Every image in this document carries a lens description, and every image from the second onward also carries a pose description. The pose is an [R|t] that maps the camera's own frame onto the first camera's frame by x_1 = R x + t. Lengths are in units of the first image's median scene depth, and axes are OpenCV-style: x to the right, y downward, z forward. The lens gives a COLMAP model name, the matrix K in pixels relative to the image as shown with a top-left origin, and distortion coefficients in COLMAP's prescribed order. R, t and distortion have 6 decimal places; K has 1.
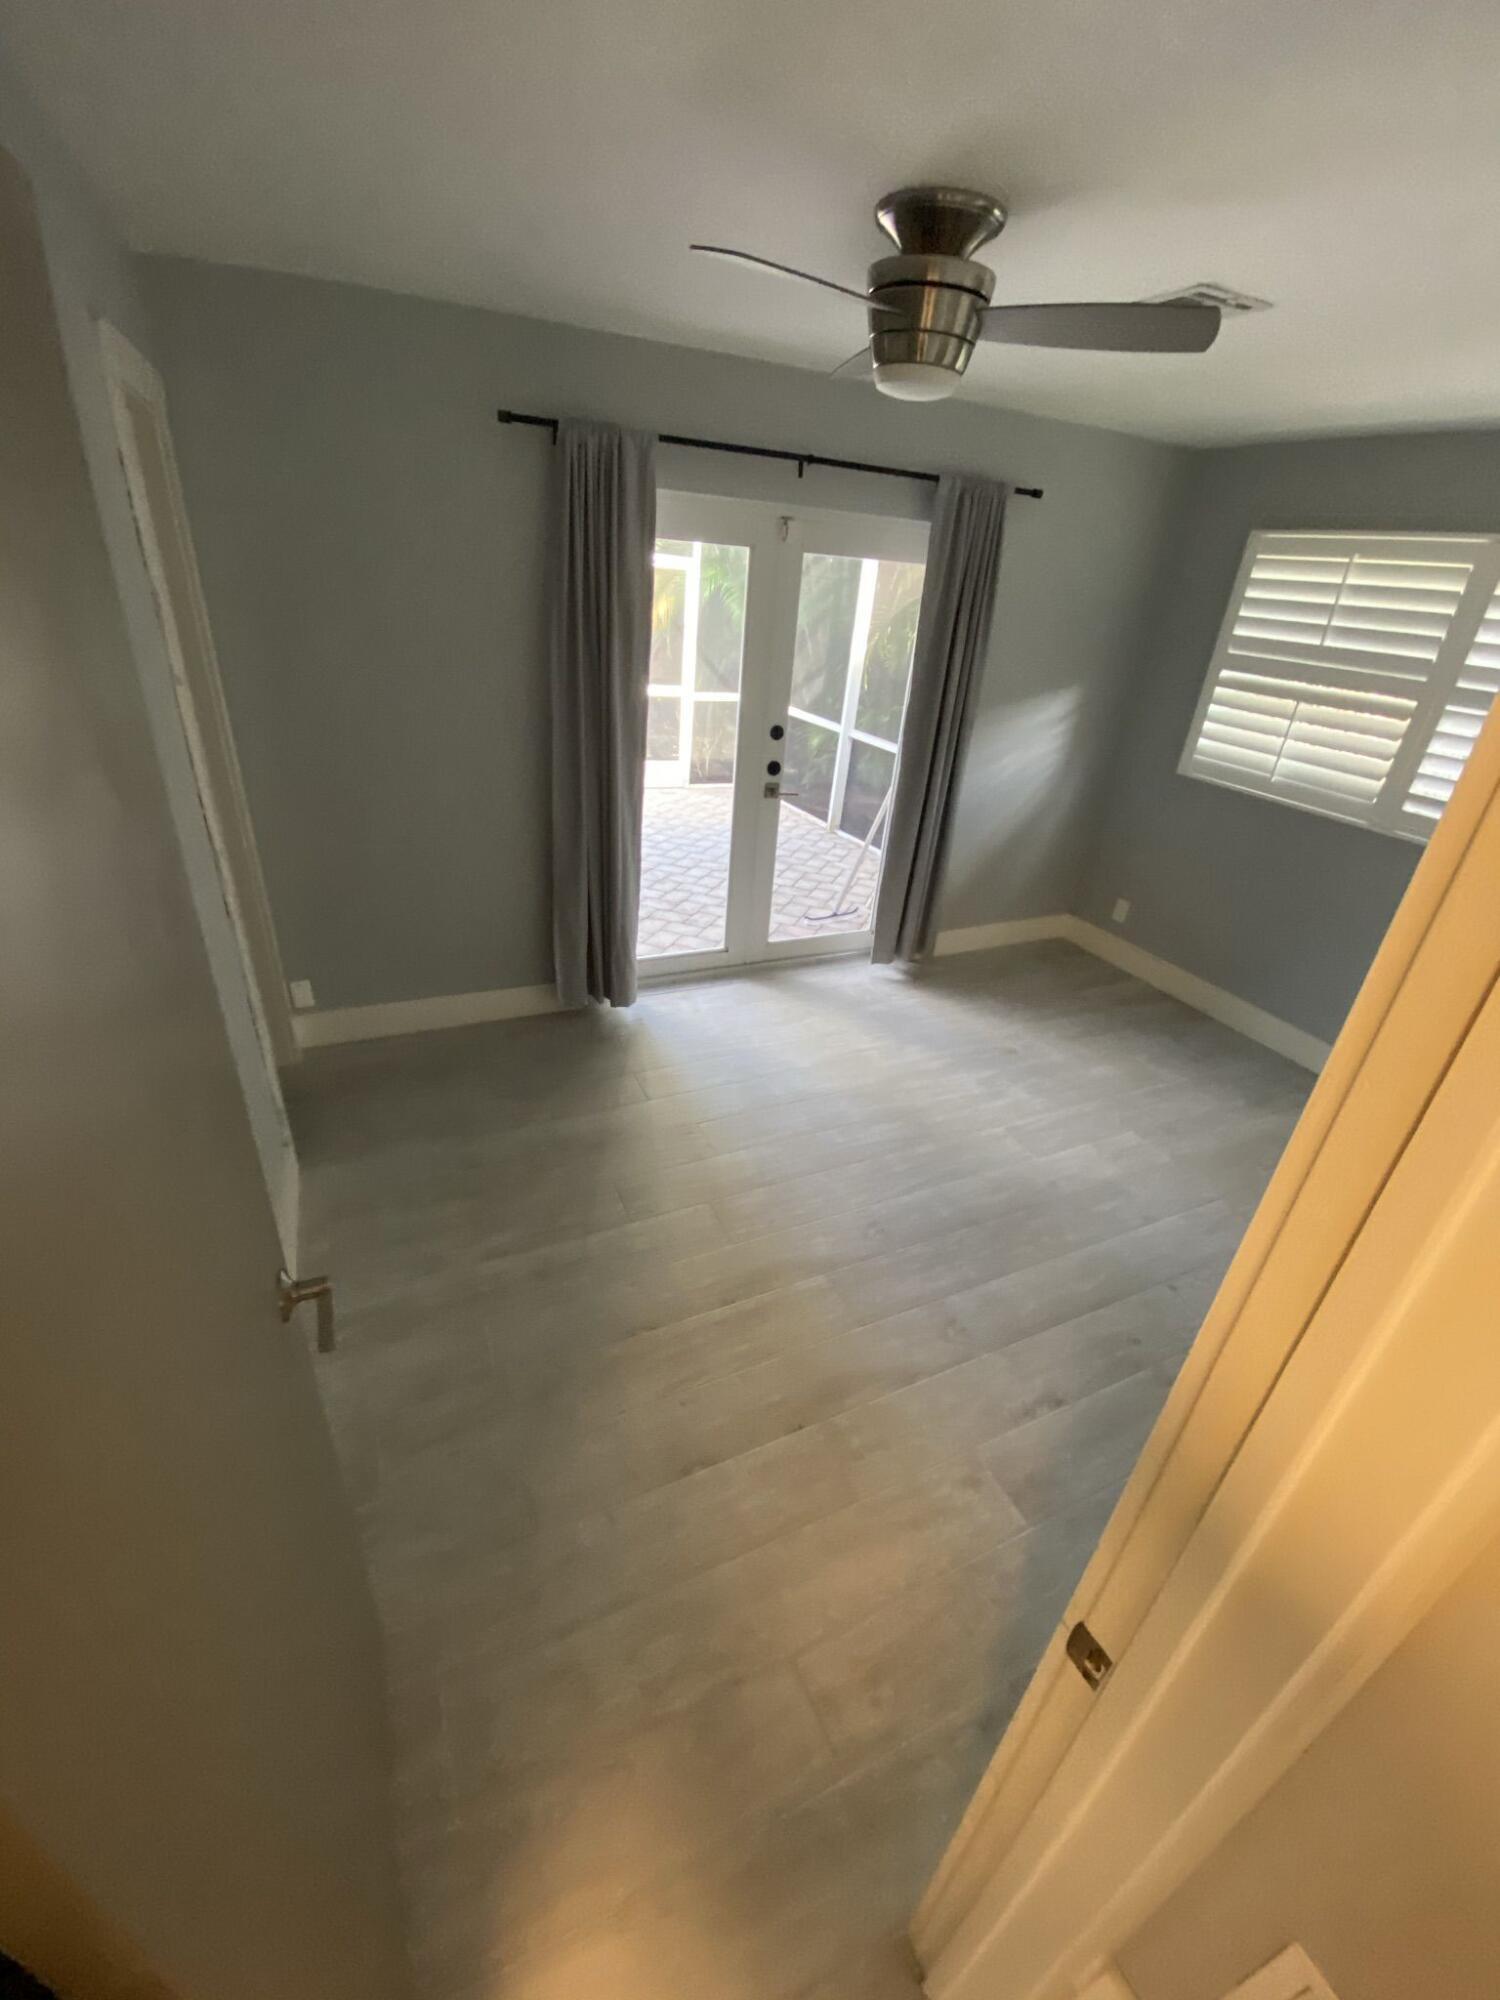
lens RADIAL K [[815.7, 0, 750.0], [0, 815.7, 1000.0], [0, 0, 1]] dist [0.015148, -0.018983]
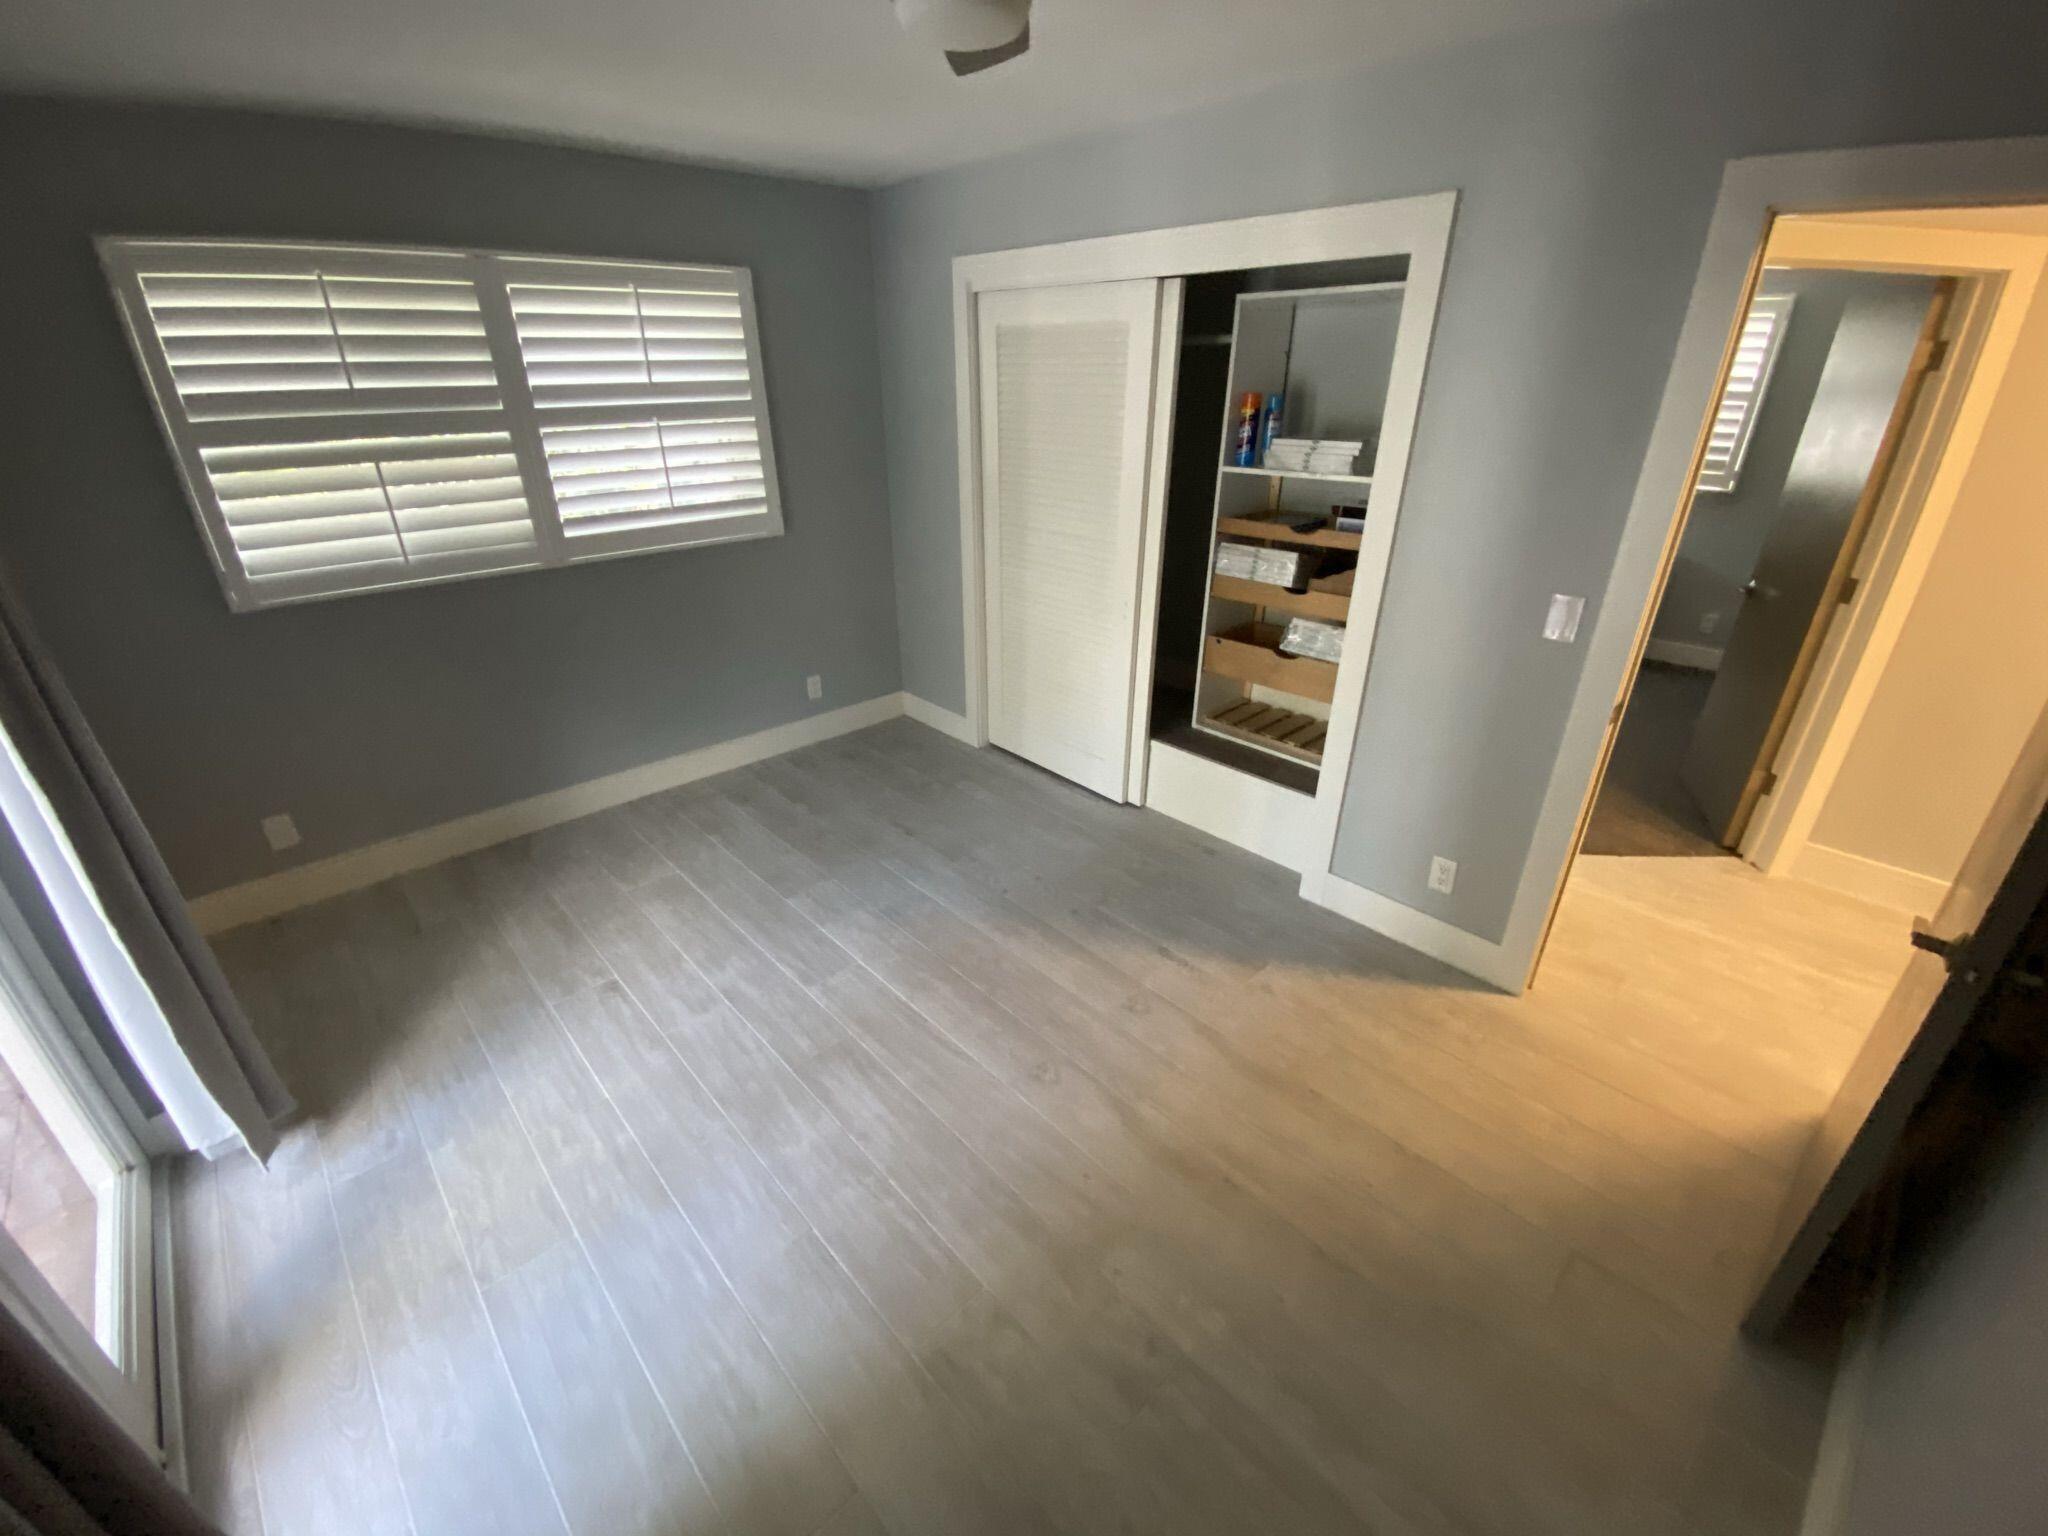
lens RADIAL K [[835.2, 0, 1024.0], [0, 835.2, 768.0], [0, 0, 1]] dist [0.015148, -0.018983]
pose [[-0.320873, -0.483037, 0.814687, -0.314835], [0.419463, 0.698736, 0.579499, -0.365738], [-0.849171, 0.527677, -0.021589, 0.650193]]
